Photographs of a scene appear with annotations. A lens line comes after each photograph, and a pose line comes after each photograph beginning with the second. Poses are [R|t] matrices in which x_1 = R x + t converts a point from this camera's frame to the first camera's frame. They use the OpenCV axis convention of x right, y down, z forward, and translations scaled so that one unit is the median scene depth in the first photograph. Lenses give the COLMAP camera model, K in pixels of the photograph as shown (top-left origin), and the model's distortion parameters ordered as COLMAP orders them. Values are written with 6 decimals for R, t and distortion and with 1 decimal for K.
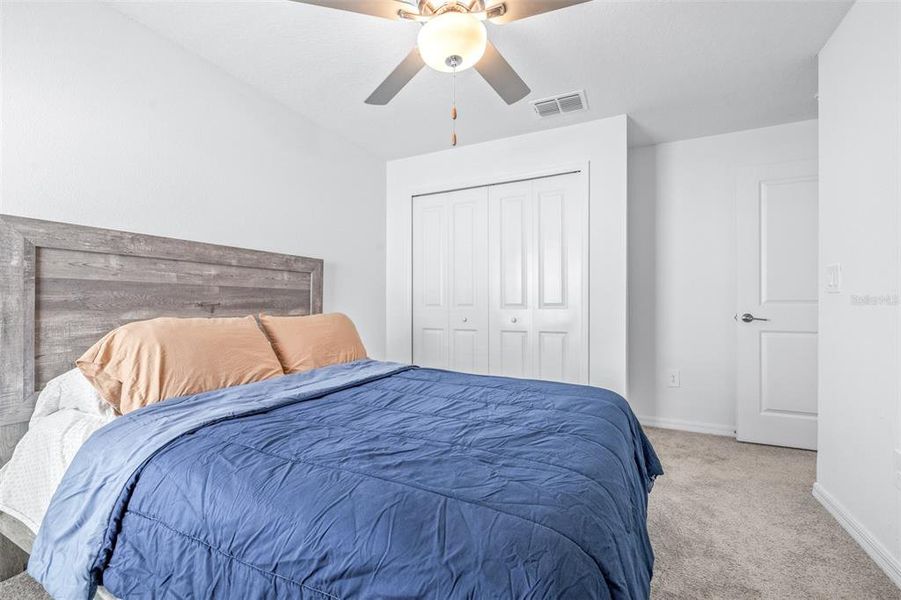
lens RADIAL K [[391.0, 0, 450.6], [0, 391.0, 302.3], [0, 0, 1]] dist [0.003854, -0.001719]
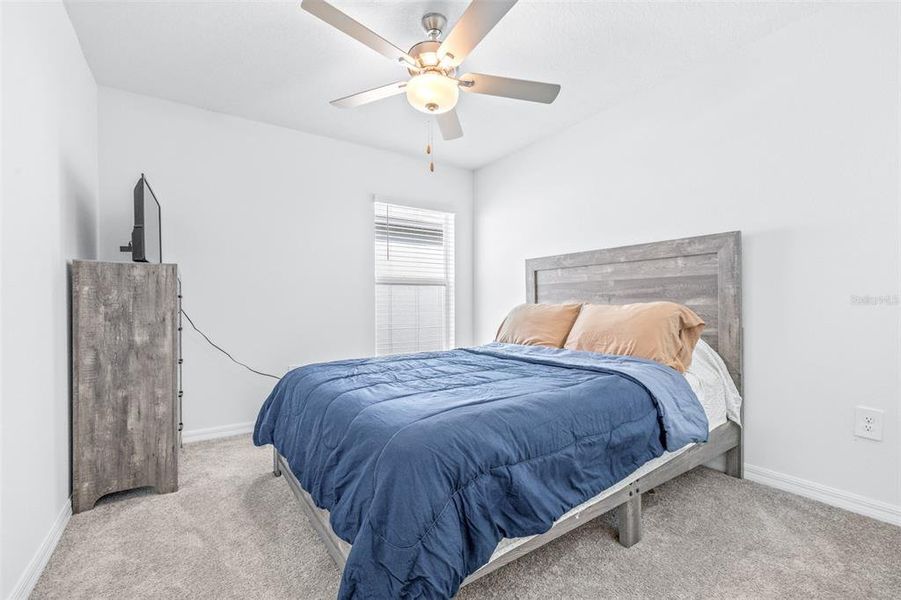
lens RADIAL K [[391.0, 0, 452.6], [0, 391.0, 301.6], [0, 0, 1]] dist [0.003854, -0.001719]
pose [[-0.498022, 0.000897, -0.867164, 0.741759], [0.013724, 0.999882, -0.006847, 0.027827], [0.867056, -0.015311, -0.497976, 1.139958]]
